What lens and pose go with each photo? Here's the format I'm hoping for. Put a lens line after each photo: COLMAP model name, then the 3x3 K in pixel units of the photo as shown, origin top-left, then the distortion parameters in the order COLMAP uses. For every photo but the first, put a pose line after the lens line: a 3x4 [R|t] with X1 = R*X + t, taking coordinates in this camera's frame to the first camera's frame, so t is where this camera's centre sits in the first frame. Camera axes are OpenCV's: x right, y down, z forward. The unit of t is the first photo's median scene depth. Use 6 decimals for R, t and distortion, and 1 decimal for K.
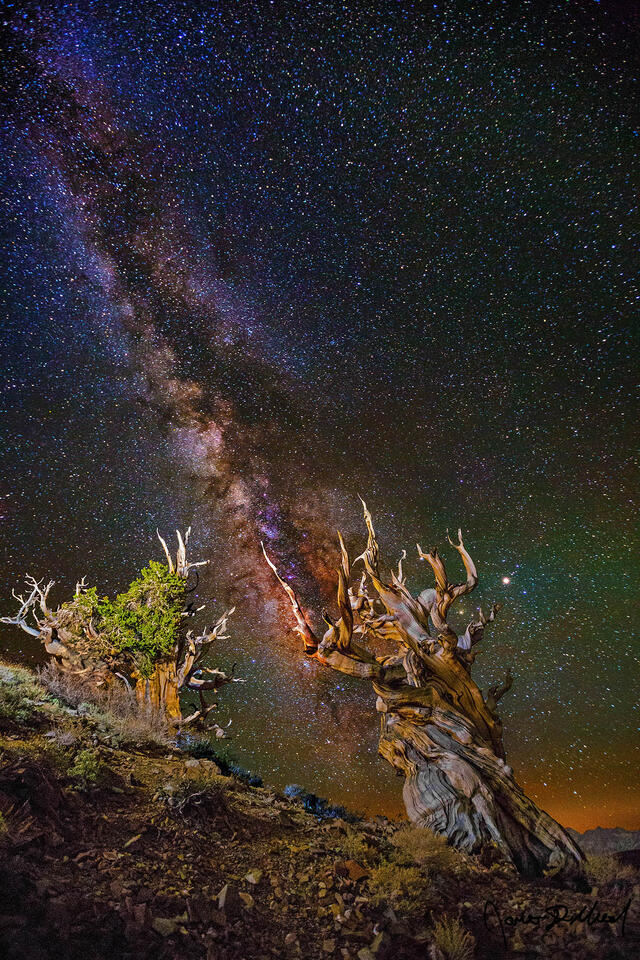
lens RADIAL K [[440.4, 0, 316.2], [0, 440.4, 484.2], [0, 0, 1]] dist [-0.054274, 0.021148]
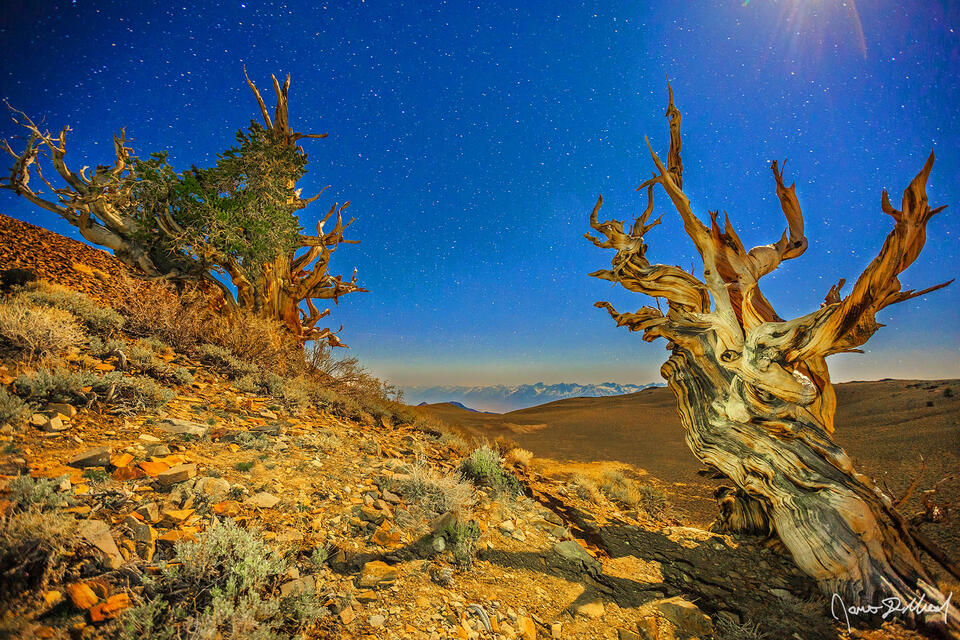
lens RADIAL K [[426.3, 0, 477.0], [0, 426.3, 316.3], [0, 0, 1]] dist [0.010325, -0.006045]
pose [[0.960373, 0.070194, 0.269733, -0.420135], [-0.197328, 0.854701, 0.480154, 0.108018], [-0.196837, -0.514353, 0.834683, 0.522752]]
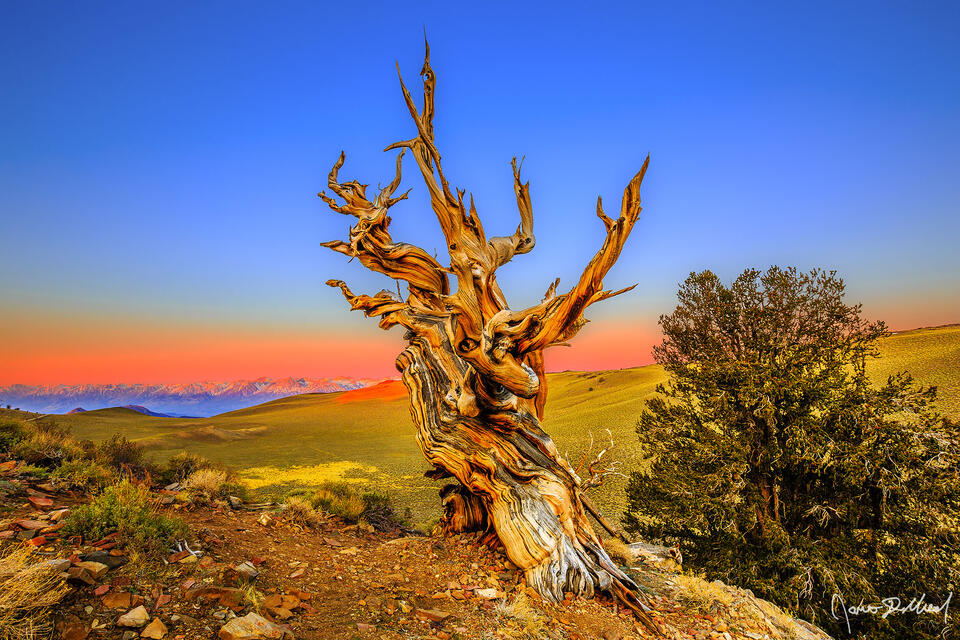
lens RADIAL K [[469.7, 0, 476.8], [0, 469.7, 317.3], [0, 0, 1]] dist [0.010831, 0.001739]
pose [[0.659522, 0.110652, 0.743496, -0.358088], [-0.482998, 0.820276, 0.306367, 0.151599], [-0.575972, -0.561163, 0.594435, 0.578723]]
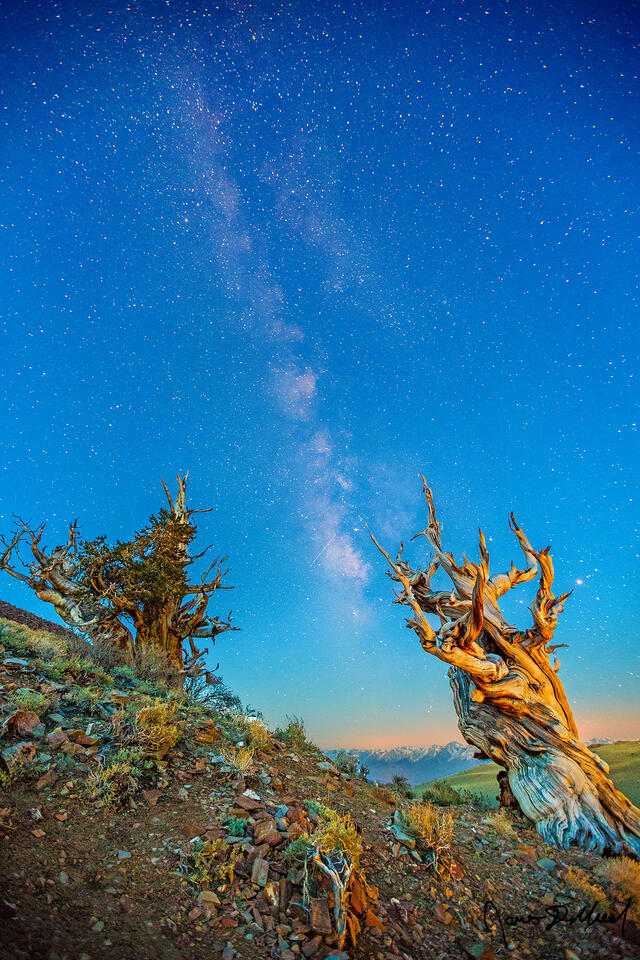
lens RADIAL K [[426.6, 0, 317.2], [0, 426.6, 483.3], [0, 0, 1]] dist [0.002780, -0.000569]
pose [[0.986909, 0.086416, 0.136175, -0.354268], [-0.103897, 0.986449, 0.126977, -0.058359], [-0.123357, -0.139463, 0.982514, 0.123498]]
